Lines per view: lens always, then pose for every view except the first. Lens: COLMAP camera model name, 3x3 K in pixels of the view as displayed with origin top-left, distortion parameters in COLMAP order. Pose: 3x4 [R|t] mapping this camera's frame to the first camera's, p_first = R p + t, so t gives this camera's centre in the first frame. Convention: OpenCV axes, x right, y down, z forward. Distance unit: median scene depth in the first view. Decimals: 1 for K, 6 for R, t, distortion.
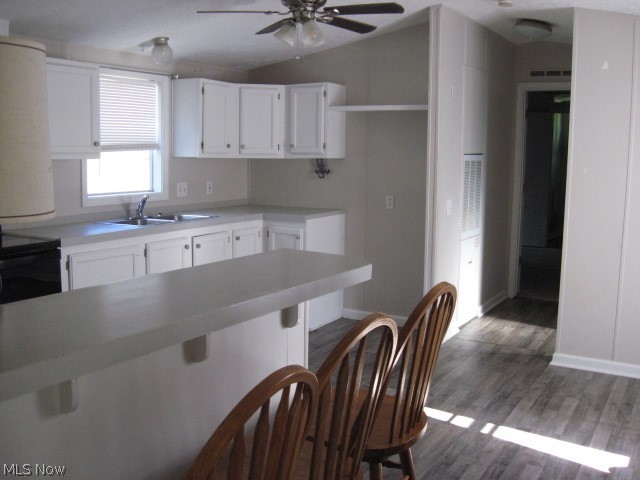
lens RADIAL K [[670.8, 0, 328.6], [0, 670.8, 236.3], [0, 0, 1]] dist [-0.149450, 0.104571]
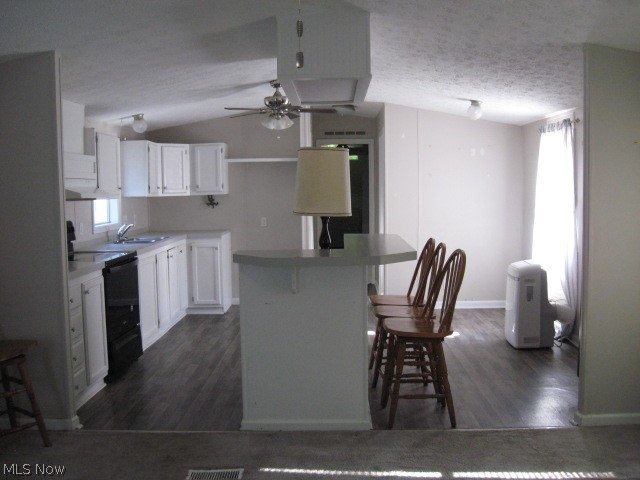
lens RADIAL K [[670.8, 0, 328.6], [0, 670.8, 236.3], [0, 0, 1]] dist [-0.149450, 0.104571]
pose [[0.872055, -0.063129, 0.485319, -0.531713], [0.088335, 0.995662, -0.029213, 0.038986], [-0.481369, 0.068346, 0.873849, -0.391897]]
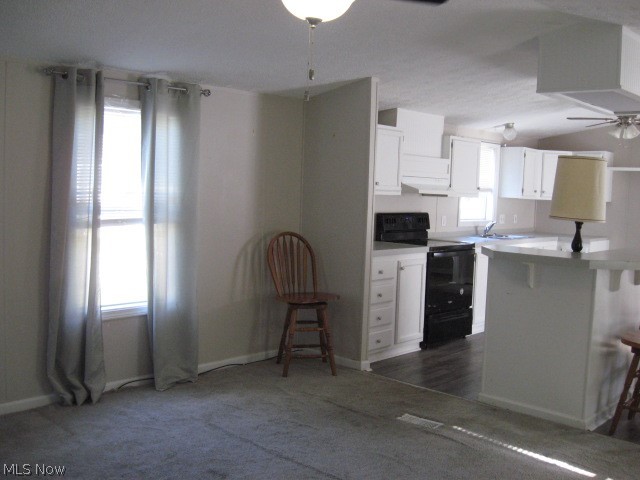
lens RADIAL K [[670.8, 0, 328.6], [0, 670.8, 236.3], [0, 0, 1]] dist [-0.149450, 0.104571]
pose [[0.974189, 0.037940, -0.222522, -0.274294], [-0.050738, 0.997353, -0.052079, 0.068831], [0.219957, 0.062025, 0.973536, -0.563191]]
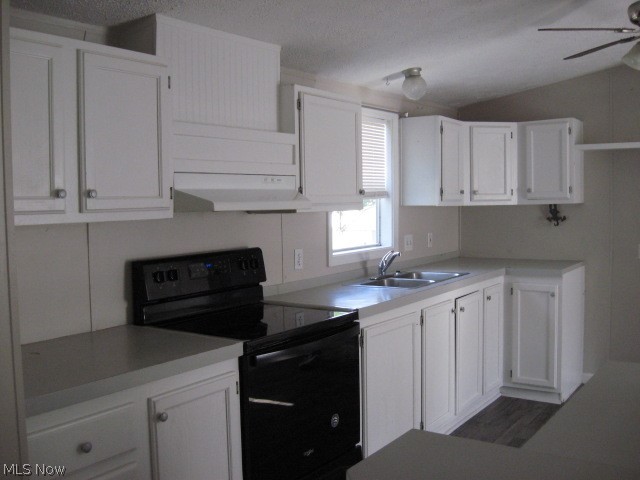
lens RADIAL K [[670.8, 0, 328.6], [0, 670.8, 236.3], [0, 0, 1]] dist [-0.149450, 0.104571]
pose [[0.996616, -0.025530, -0.078130, -0.263216], [0.020060, 0.997345, -0.070011, -0.019758], [0.079710, 0.068206, 0.994482, 0.118561]]
